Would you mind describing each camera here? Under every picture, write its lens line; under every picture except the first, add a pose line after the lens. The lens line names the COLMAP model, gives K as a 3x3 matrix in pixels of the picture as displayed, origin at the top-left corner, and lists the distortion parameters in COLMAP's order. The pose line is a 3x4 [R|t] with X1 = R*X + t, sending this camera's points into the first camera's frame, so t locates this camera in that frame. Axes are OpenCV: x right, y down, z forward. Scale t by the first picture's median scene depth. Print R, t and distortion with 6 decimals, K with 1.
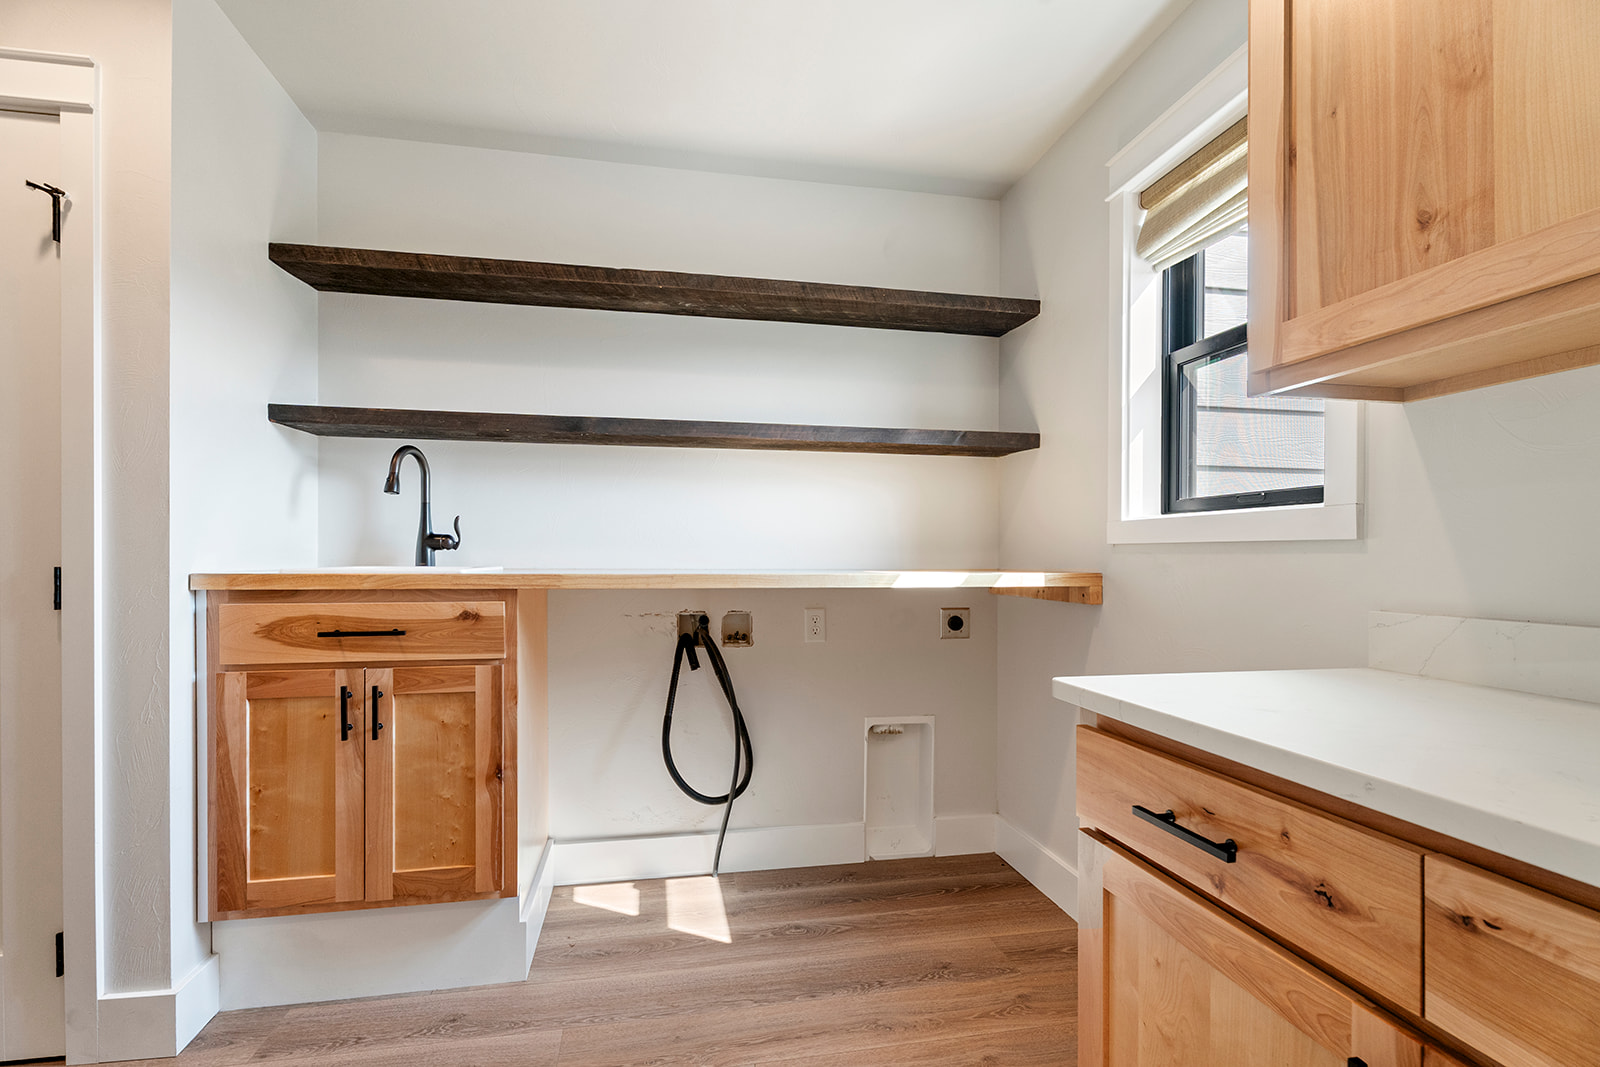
lens RADIAL K [[719.0, 0, 789.6], [0, 719.0, 548.7], [0, 0, 1]] dist [0.001538, -0.000186]
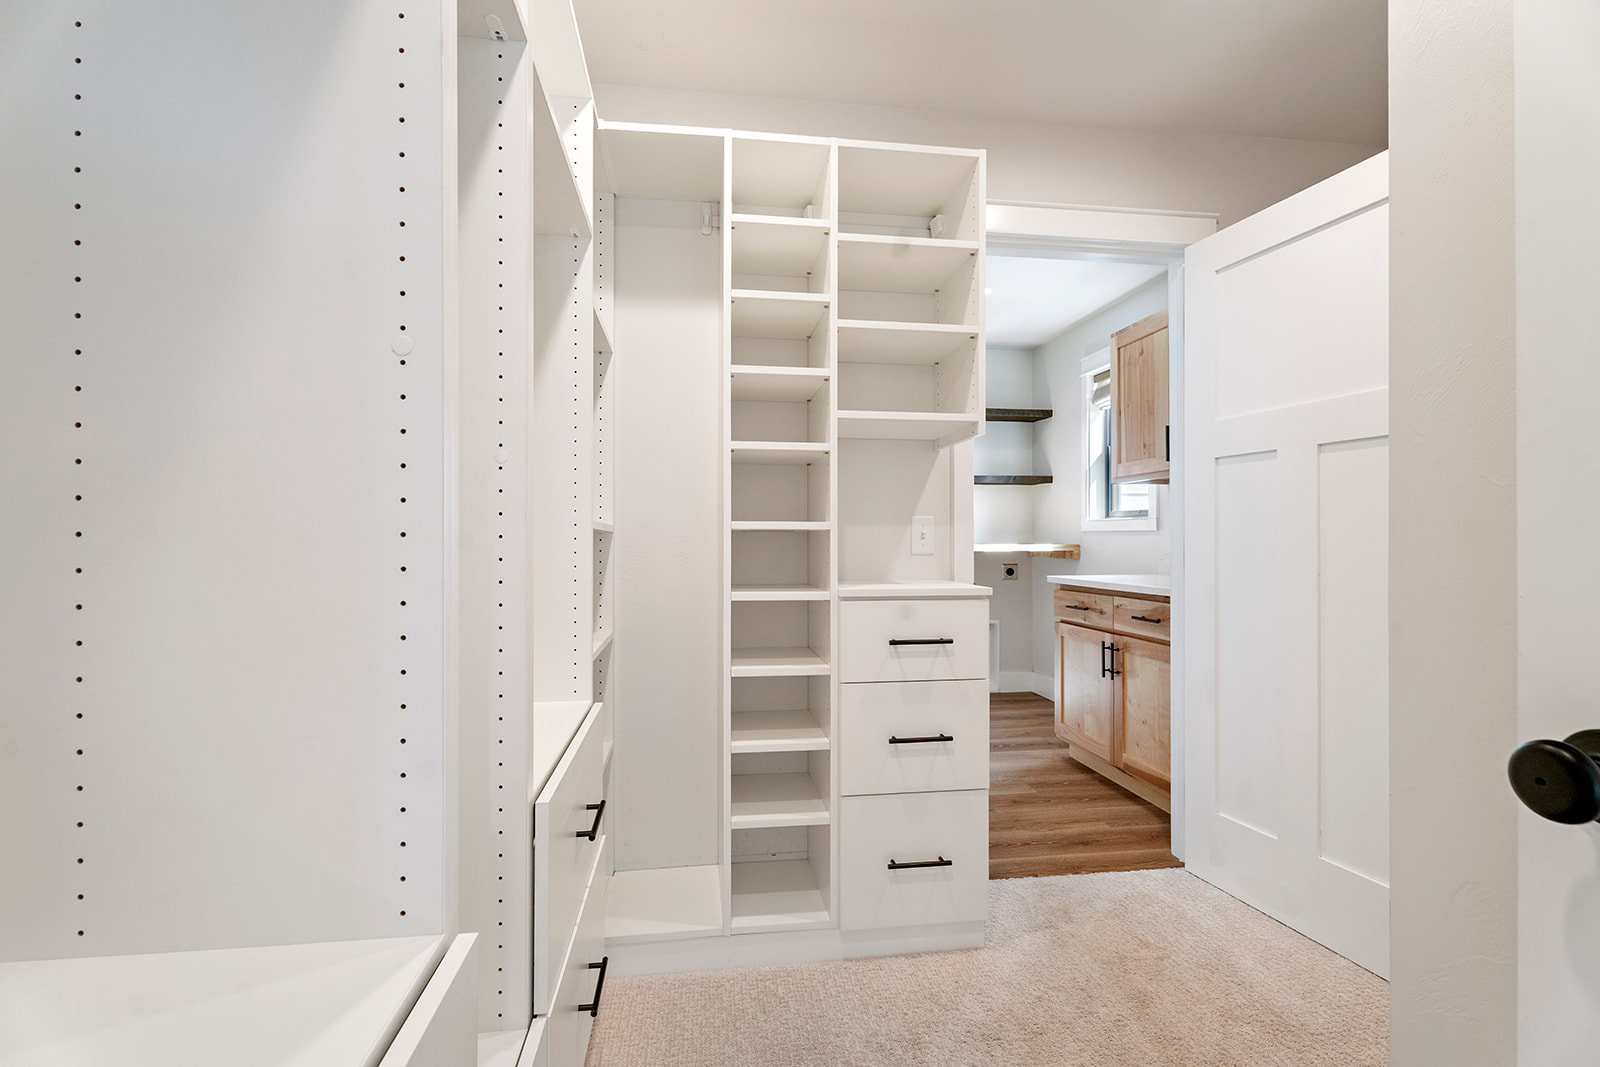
lens RADIAL K [[714.5, 0, 793.4], [0, 714.5, 539.0], [0, 0, 1]] dist [0.001379, -0.000845]
pose [[0.998666, -0.008333, -0.050956, -0.345263], [0.008965, 0.999885, 0.012199, -0.017571], [0.050848, -0.012639, 0.998626, -1.293763]]
